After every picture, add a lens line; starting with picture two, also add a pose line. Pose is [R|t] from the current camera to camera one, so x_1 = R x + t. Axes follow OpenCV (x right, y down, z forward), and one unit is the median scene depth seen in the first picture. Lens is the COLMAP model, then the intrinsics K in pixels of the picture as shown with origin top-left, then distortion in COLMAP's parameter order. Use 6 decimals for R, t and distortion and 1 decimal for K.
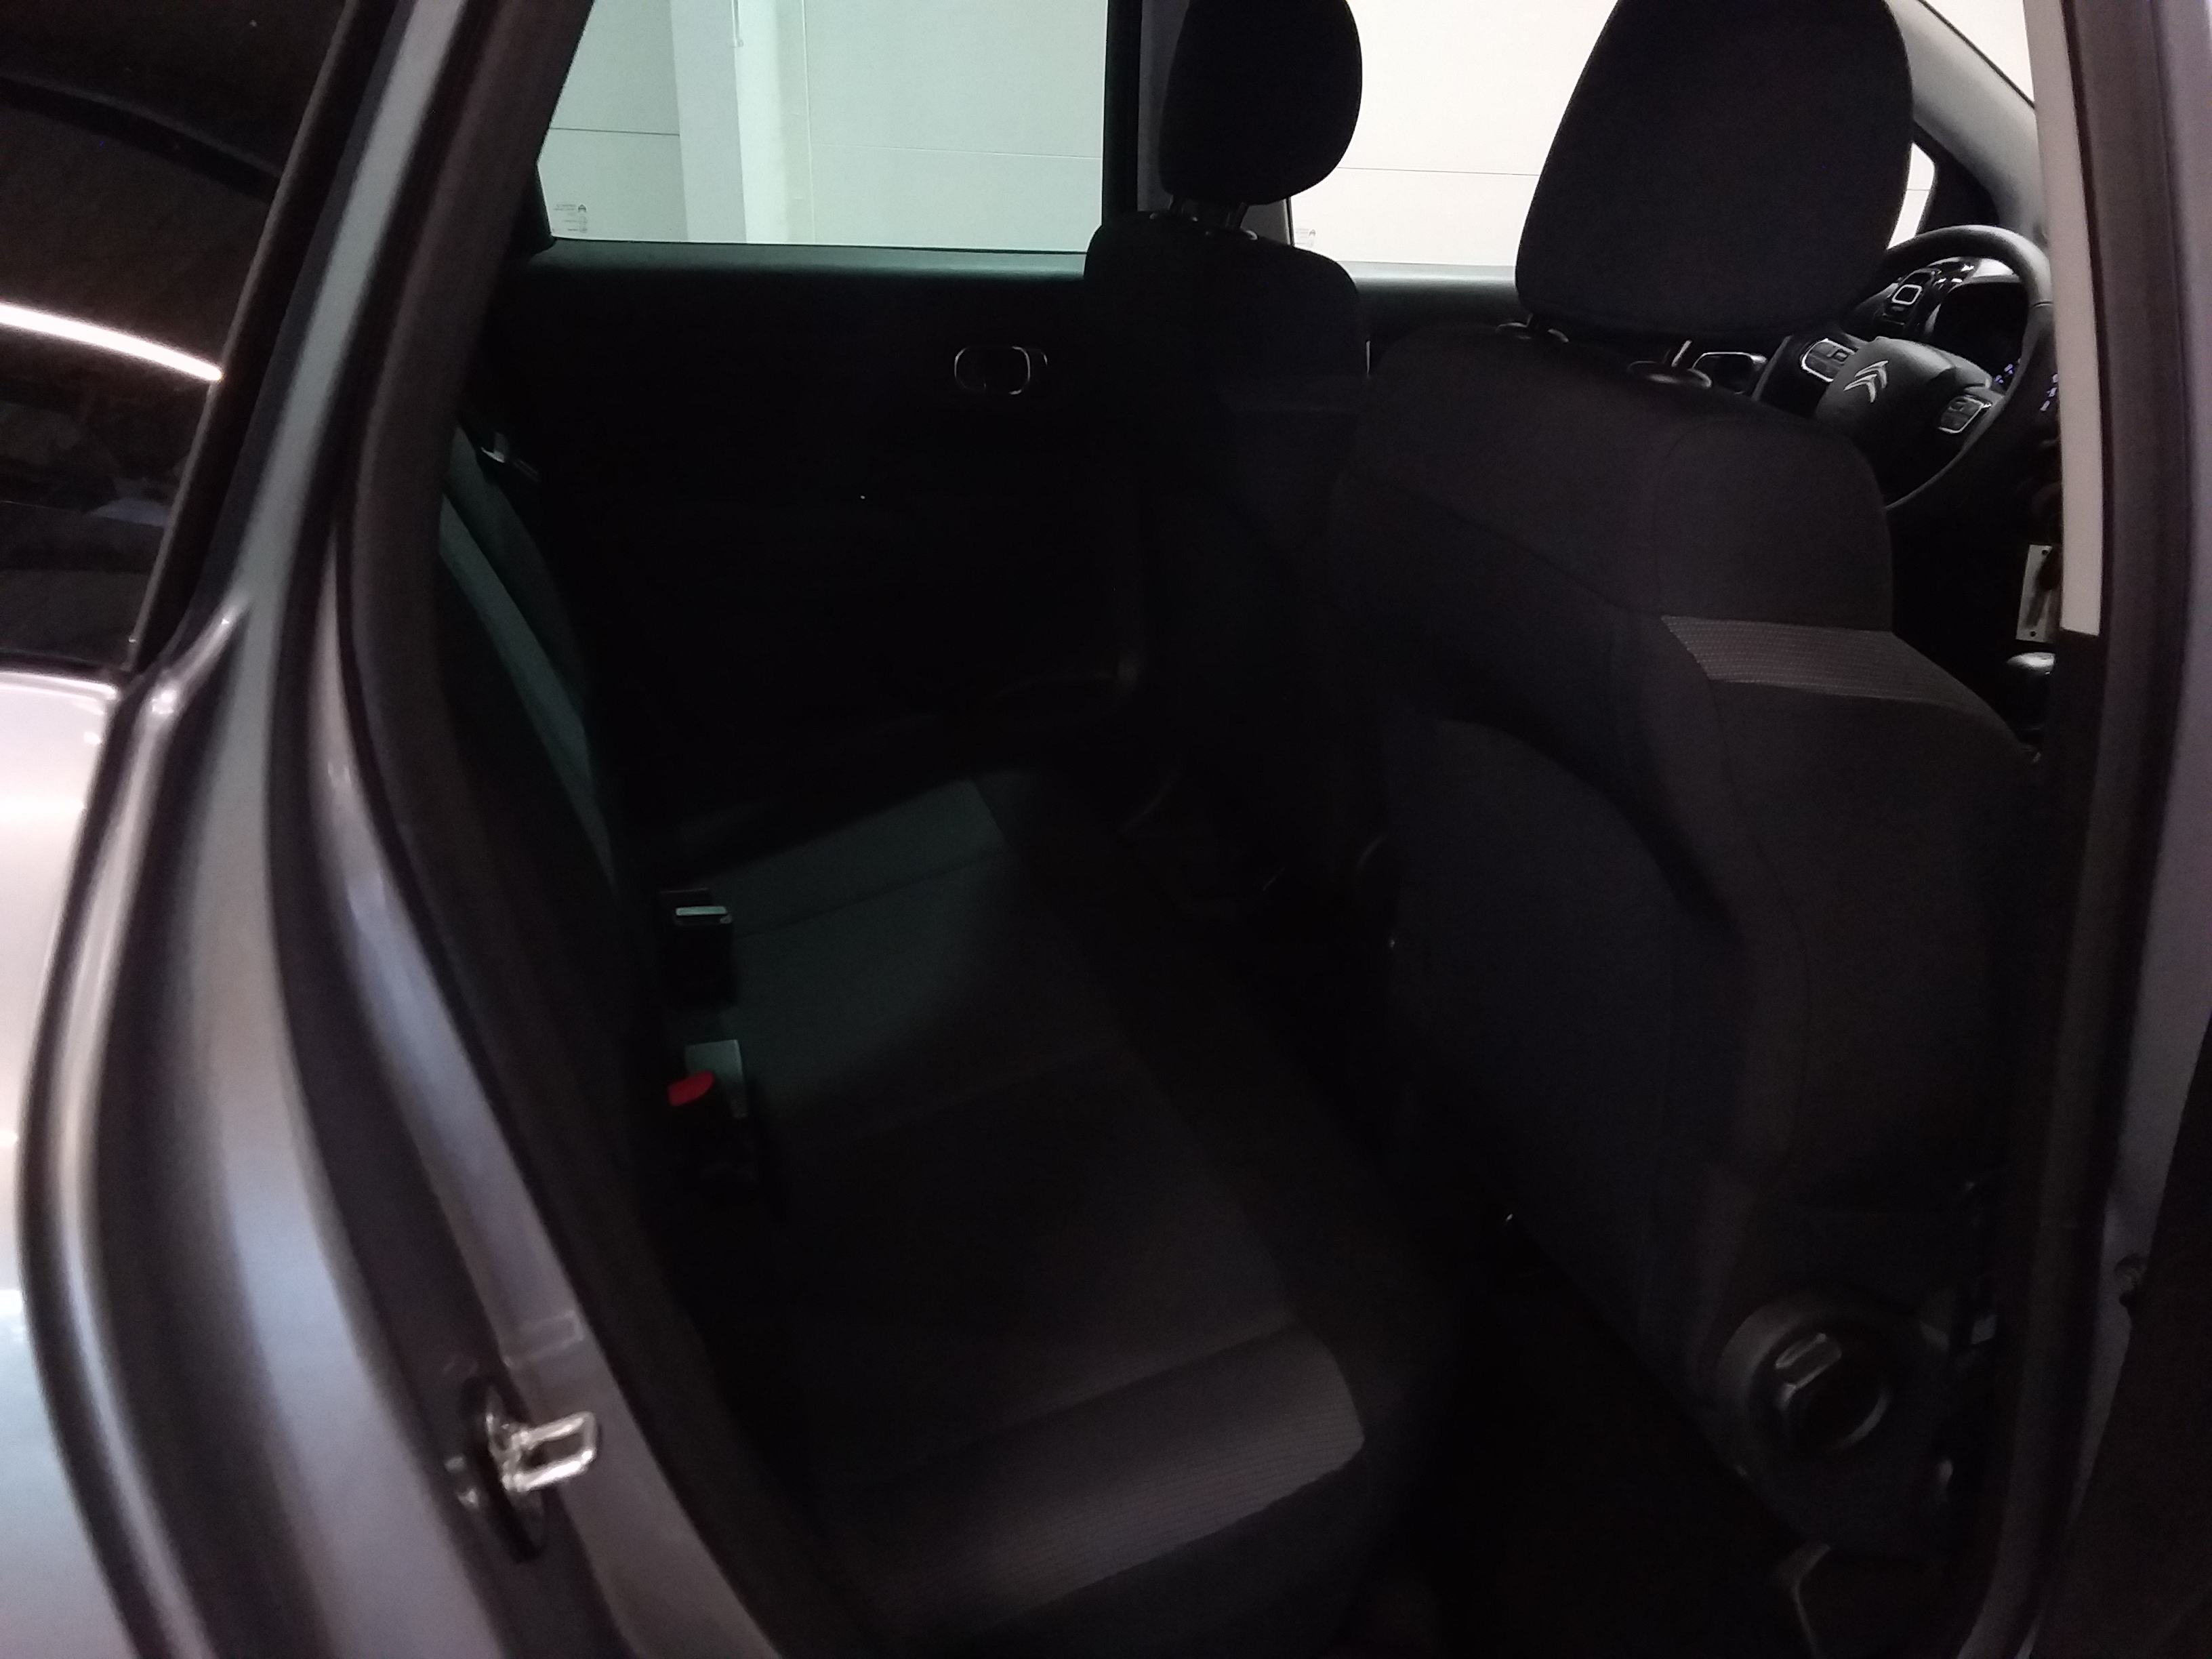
lens RADIAL K [[1801.5, 0, 1102.7], [0, 1801.5, 822.3], [0, 0, 1]] dist [0.082159, -0.138471]
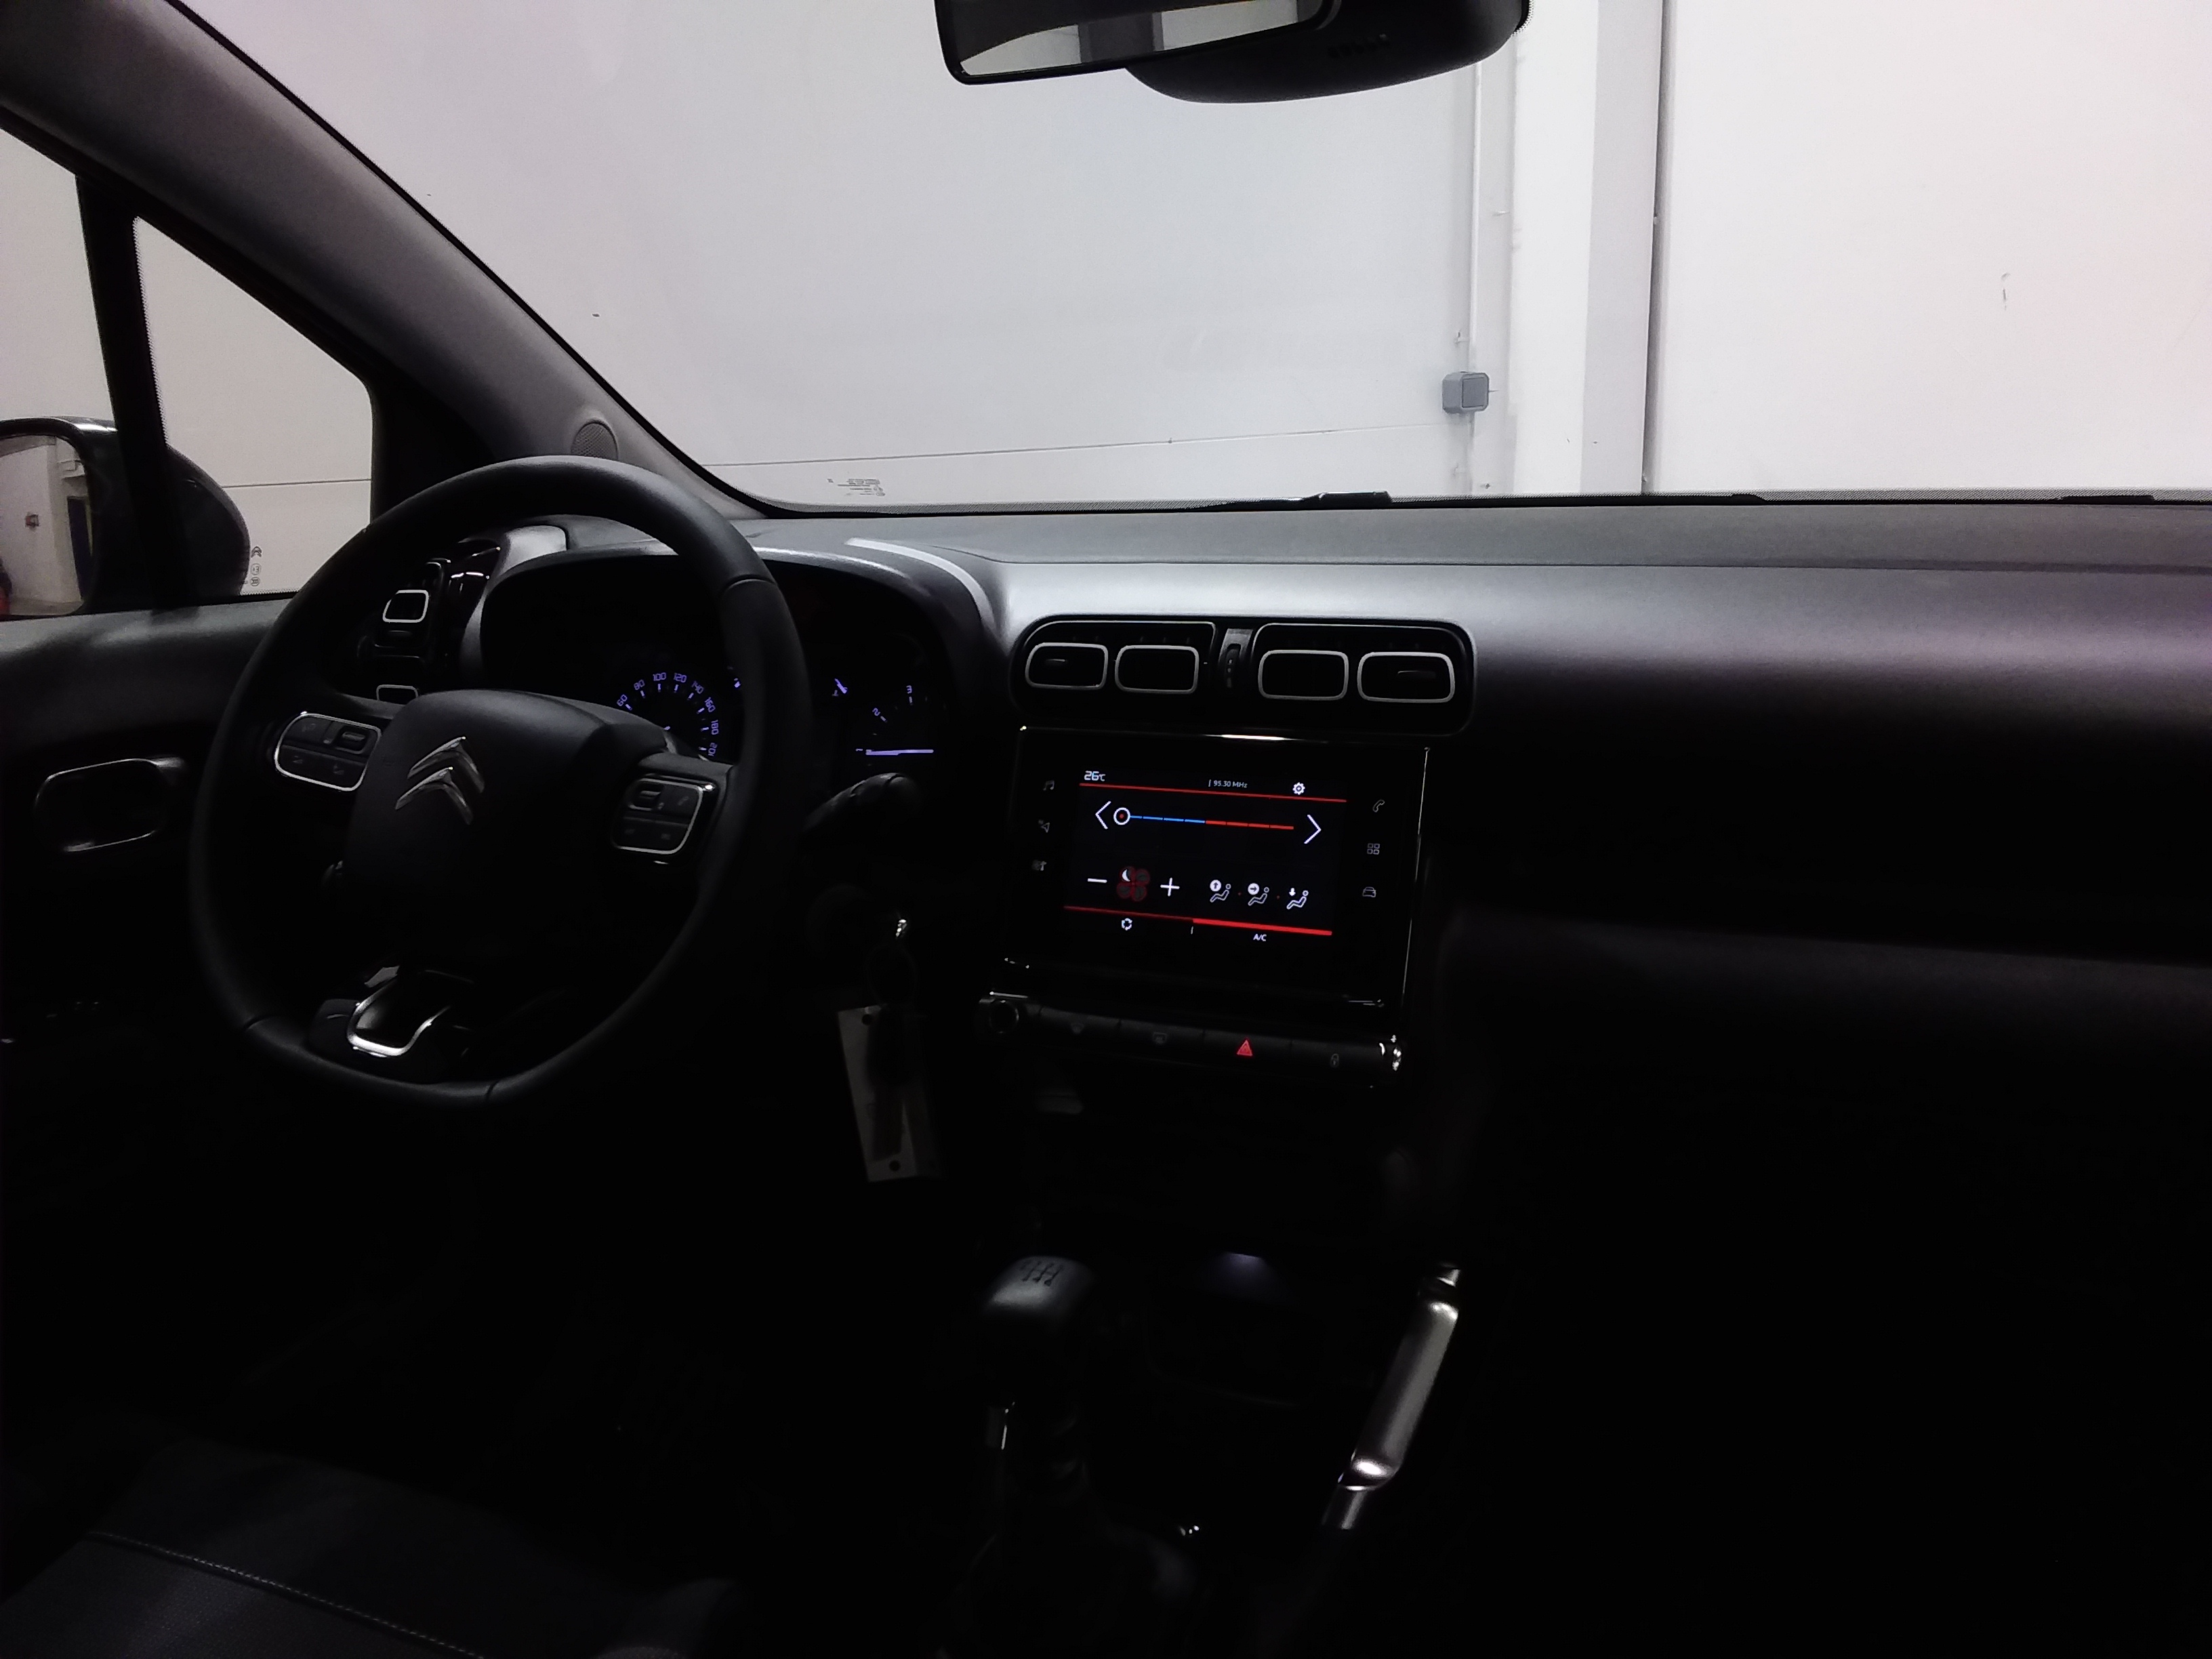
lens RADIAL K [[1801.5, 0, 1102.7], [0, 1801.5, 822.3], [0, 0, 1]] dist [0.082159, -0.138471]
pose [[0.652479, -0.226697, 0.723105, 0.181089], [0.341320, 0.939852, -0.013335, -0.163814], [-0.676589, 0.255511, 0.690610, 0.543924]]
